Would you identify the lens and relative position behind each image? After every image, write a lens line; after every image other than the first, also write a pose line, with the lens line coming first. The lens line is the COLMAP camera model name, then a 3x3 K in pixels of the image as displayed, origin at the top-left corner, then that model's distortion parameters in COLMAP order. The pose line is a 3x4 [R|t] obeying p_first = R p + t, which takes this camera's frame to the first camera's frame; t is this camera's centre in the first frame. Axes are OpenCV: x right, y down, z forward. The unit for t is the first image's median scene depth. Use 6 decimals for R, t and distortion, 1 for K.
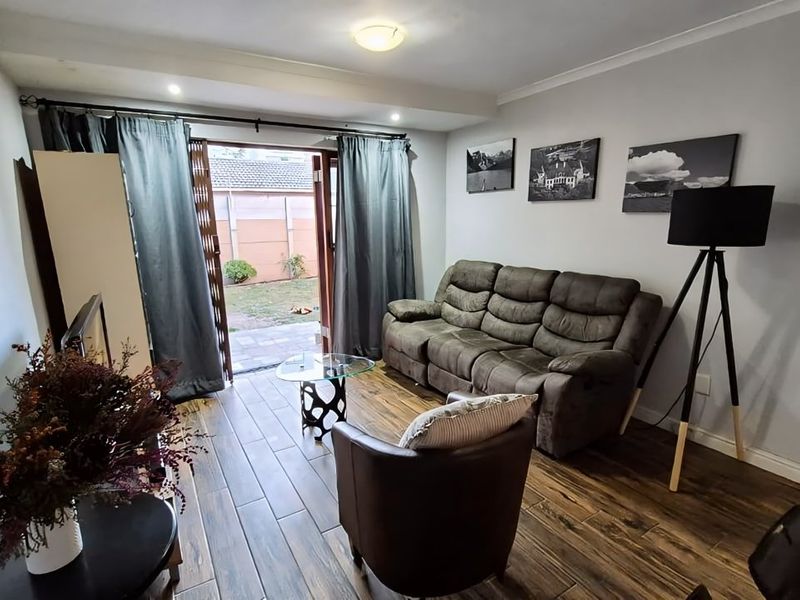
lens RADIAL K [[419.6, 0, 395.1], [0, 419.6, 302.5], [0, 0, 1]] dist [0.011340, -0.004151]
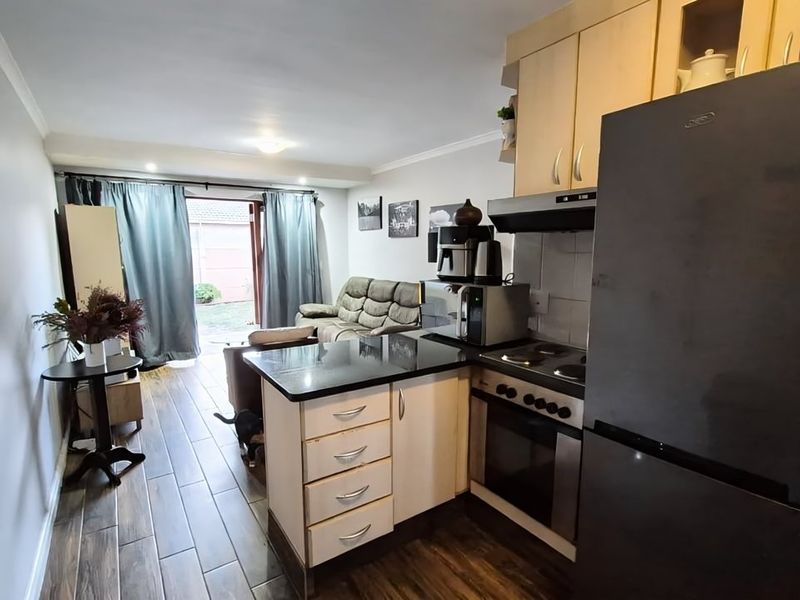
lens RADIAL K [[419.6, 0, 393.8], [0, 419.6, 301.3], [0, 0, 1]] dist [0.011340, -0.004151]
pose [[0.998876, 0.005654, 0.047064, 0.255370], [-0.002125, 0.997205, -0.074685, 0.099095], [-0.047355, 0.074501, 0.996096, -0.474153]]
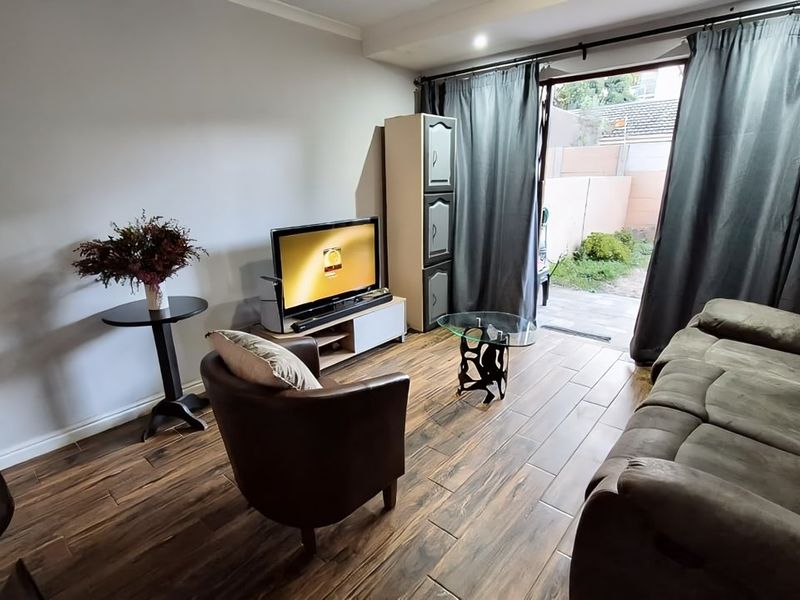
lens RADIAL K [[419.6, 0, 394.9], [0, 419.6, 304.4], [0, 0, 1]] dist [0.011340, -0.004151]
pose [[0.288085, 0.292258, -0.911917, 0.453065], [-0.186356, 0.951193, 0.245973, -0.063362], [0.939297, 0.099080, 0.328489, 0.371949]]
